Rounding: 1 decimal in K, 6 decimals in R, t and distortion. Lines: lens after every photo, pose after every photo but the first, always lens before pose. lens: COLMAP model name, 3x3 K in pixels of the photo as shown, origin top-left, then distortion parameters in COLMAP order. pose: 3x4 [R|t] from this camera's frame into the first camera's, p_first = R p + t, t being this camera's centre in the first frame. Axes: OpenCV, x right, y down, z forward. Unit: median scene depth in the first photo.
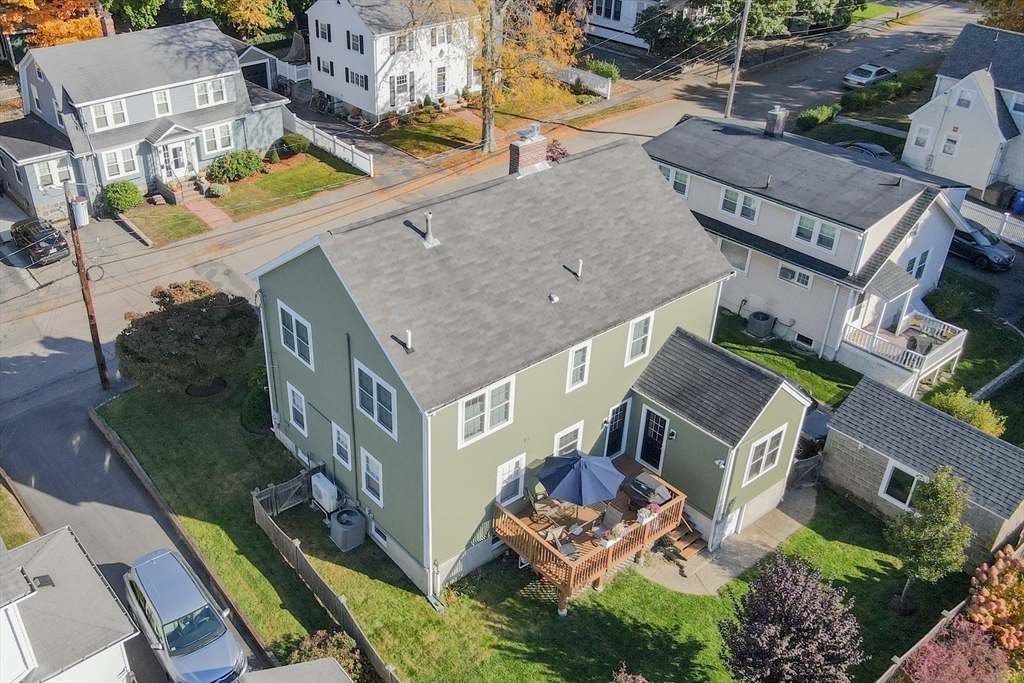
lens RADIAL K [[901.4, 0, 410.8], [0, 901.4, 346.7], [0, 0, 1]] dist [0.009218, 0.021219]
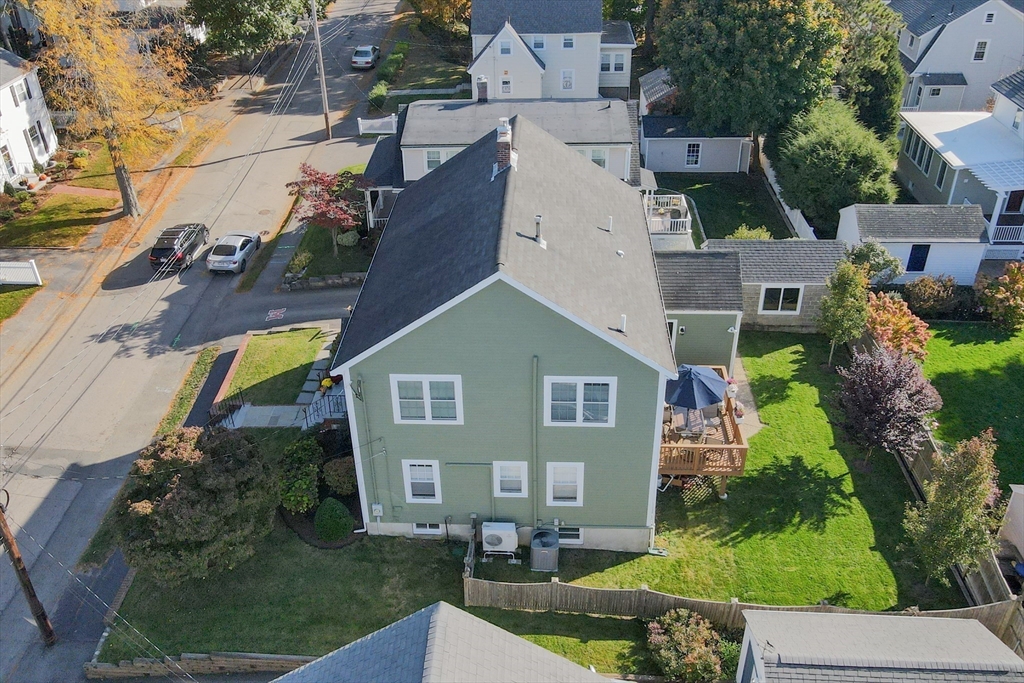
lens RADIAL K [[901.4, 0, 503.5], [0, 901.4, 342.3], [0, 0, 1]] dist [0.009218, 0.021219]
pose [[0.640122, -0.413026, 0.647807, -0.352289], [0.426441, 0.892394, 0.147586, -0.091311], [-0.639056, 0.181778, 0.747372, 0.137105]]
